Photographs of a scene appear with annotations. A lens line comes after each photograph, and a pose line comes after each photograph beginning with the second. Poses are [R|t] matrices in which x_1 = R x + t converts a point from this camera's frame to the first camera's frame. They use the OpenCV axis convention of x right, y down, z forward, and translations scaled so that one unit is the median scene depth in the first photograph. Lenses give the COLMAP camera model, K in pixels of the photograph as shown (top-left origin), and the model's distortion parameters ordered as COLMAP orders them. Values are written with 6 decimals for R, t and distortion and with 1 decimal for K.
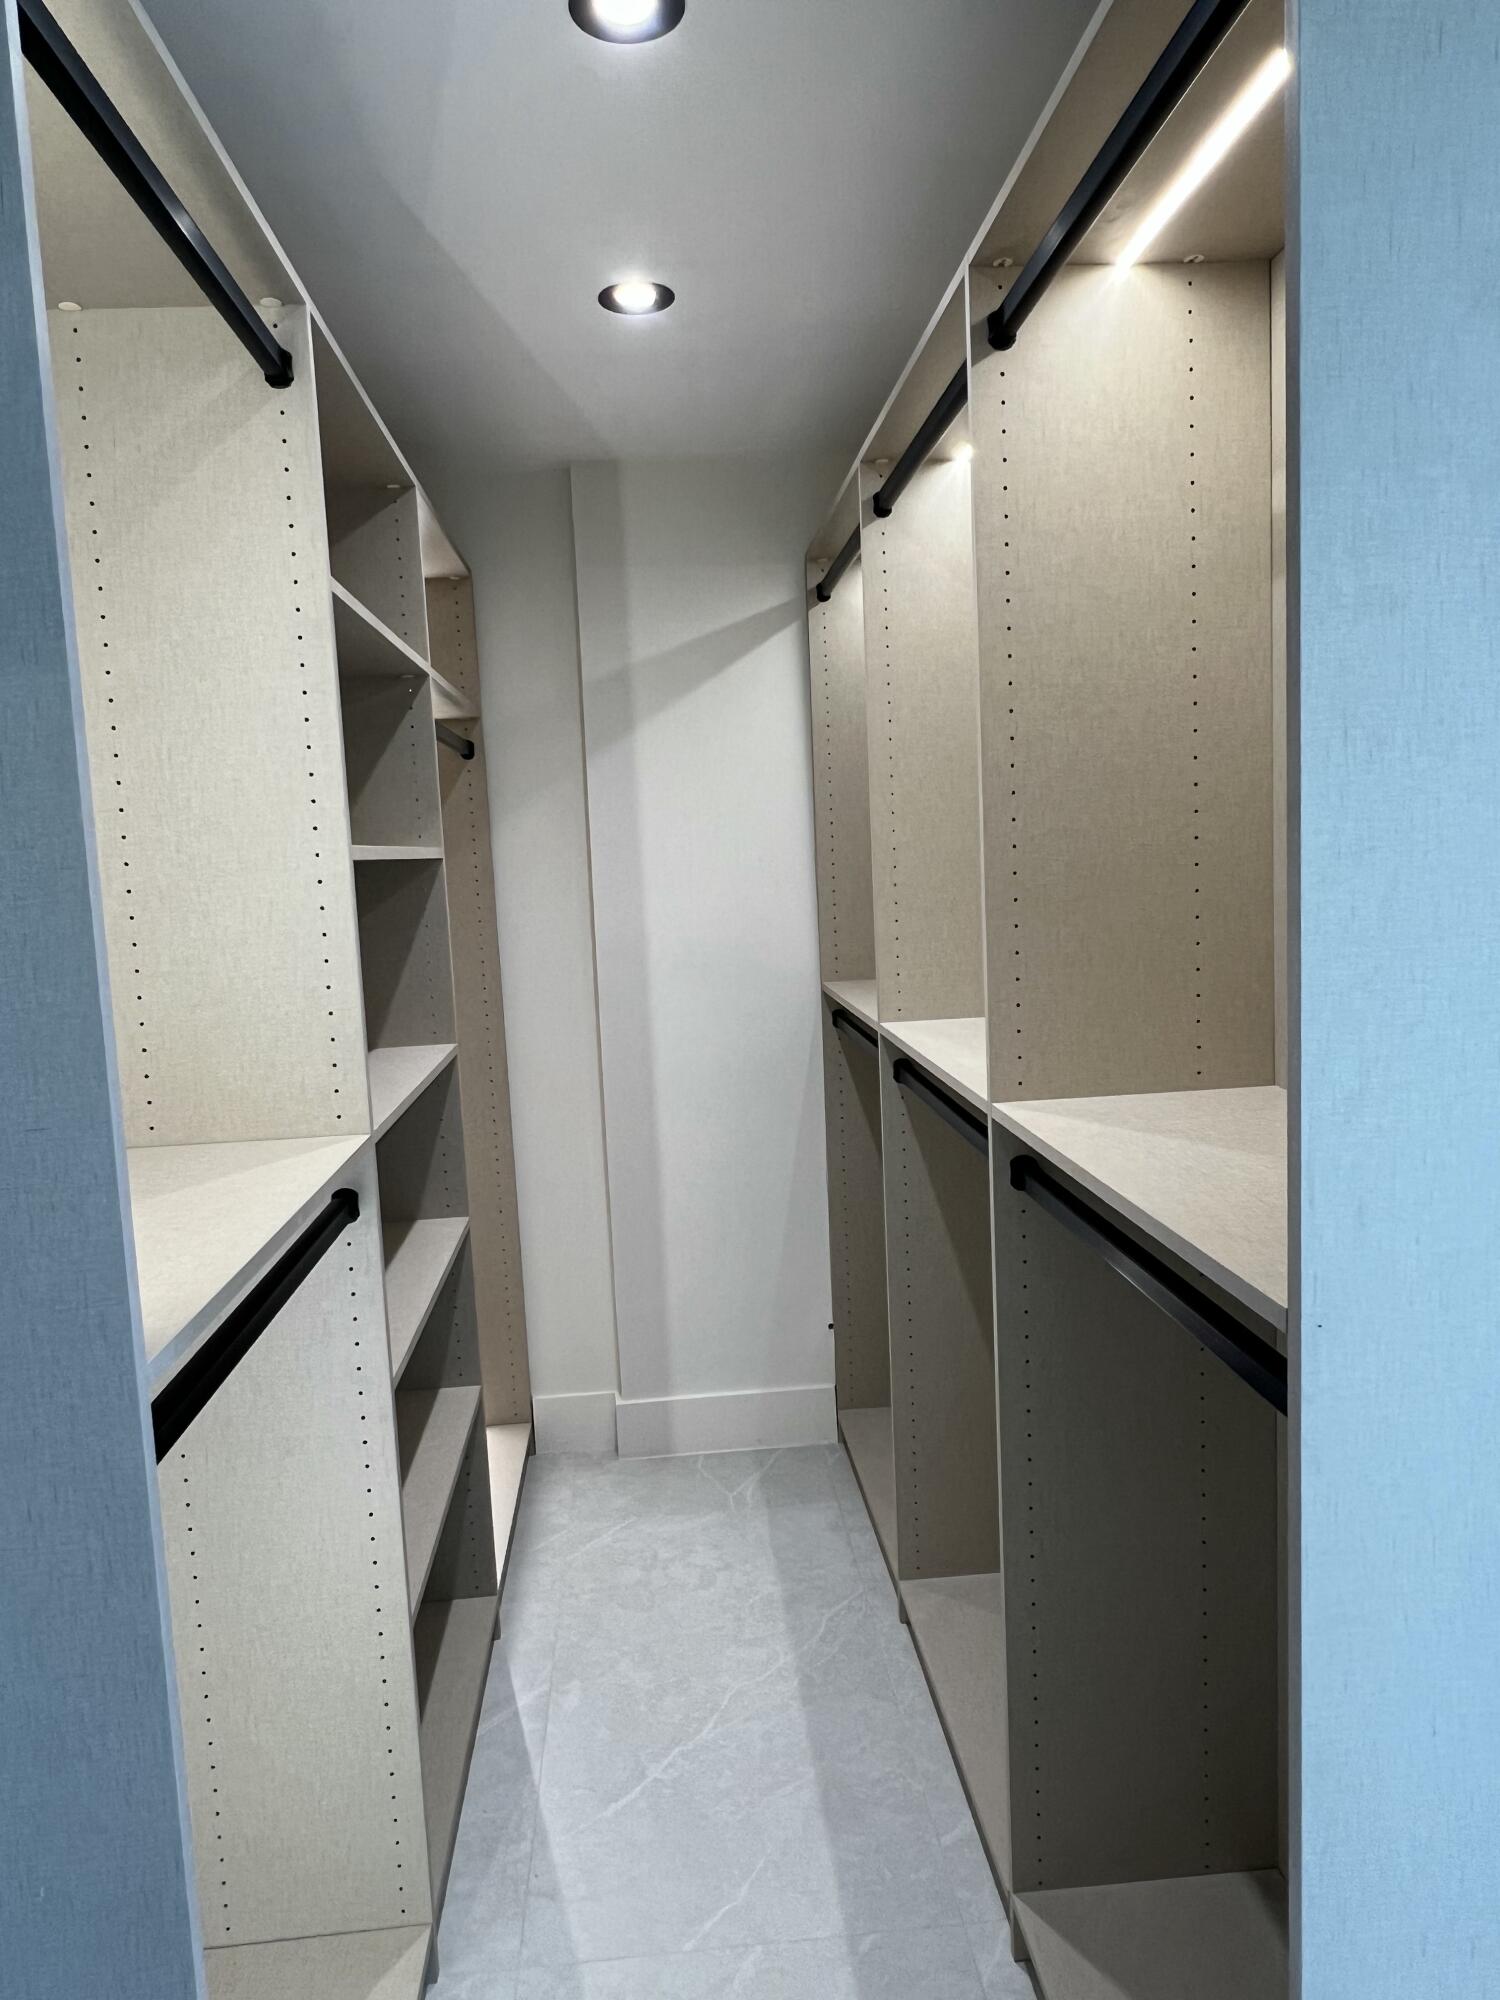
lens RADIAL K [[1344.1, 0, 754.3], [0, 1344.1, 999.6], [0, 0, 1]] dist [0.063006, 0.001737]
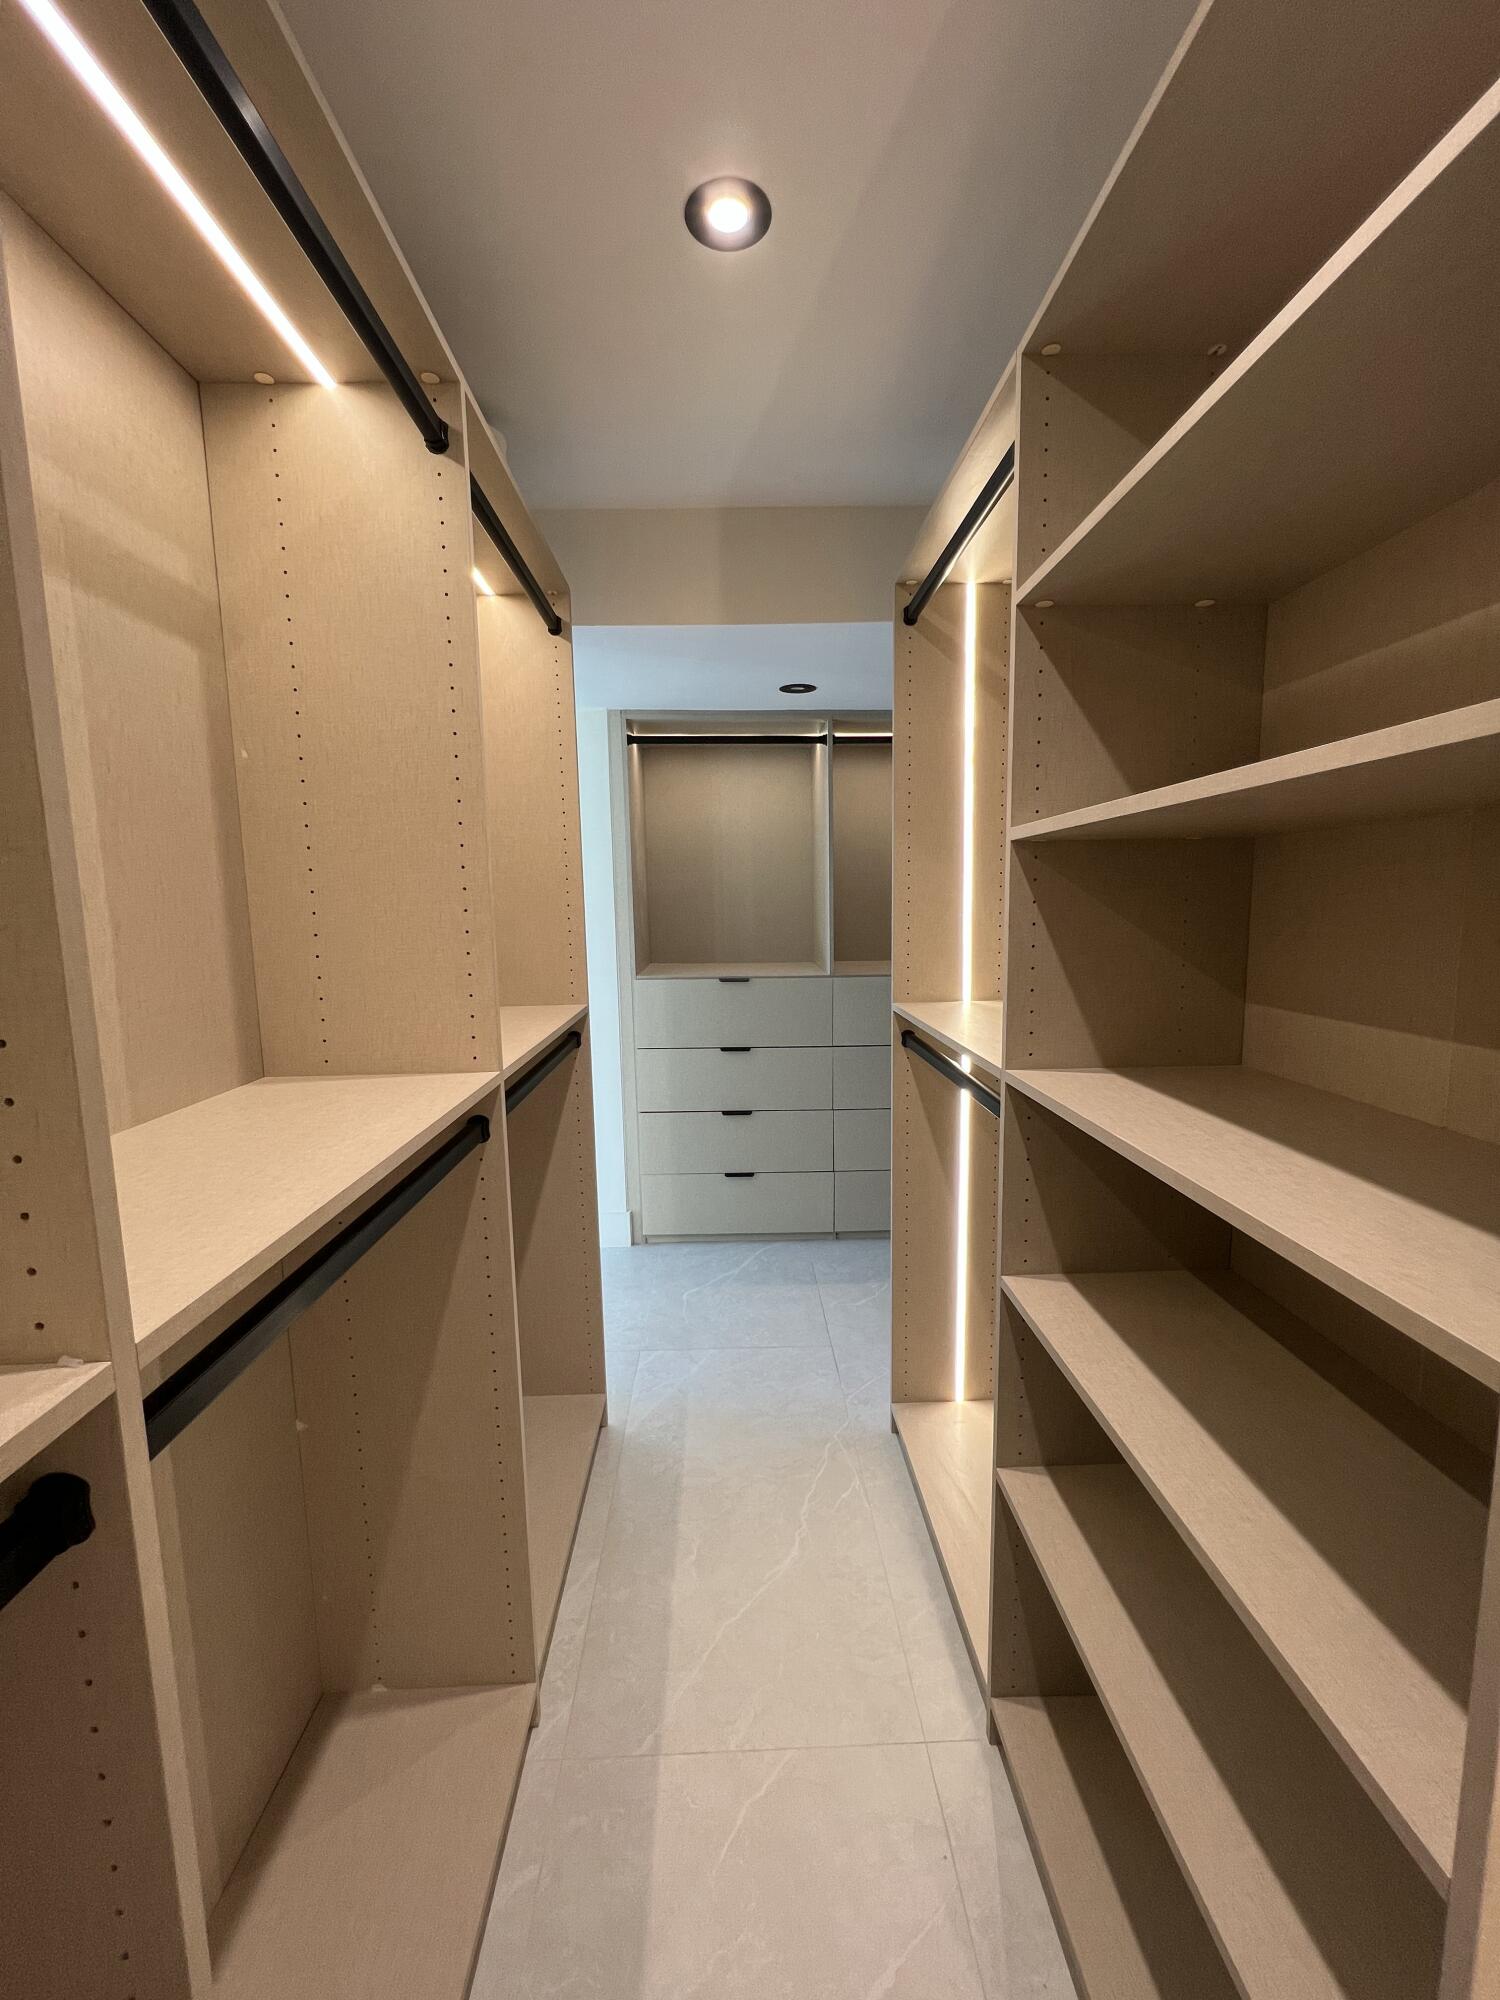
lens RADIAL K [[796.8, 0, 753.7], [0, 796.8, 992.0], [0, 0, 1]] dist [-0.001401, 0.000187]
pose [[0.998085, 0.037673, -0.049056, -0.017134], [-0.036178, 0.998864, 0.031008, -0.006784], [0.050168, -0.029174, 0.998315, 0.298071]]
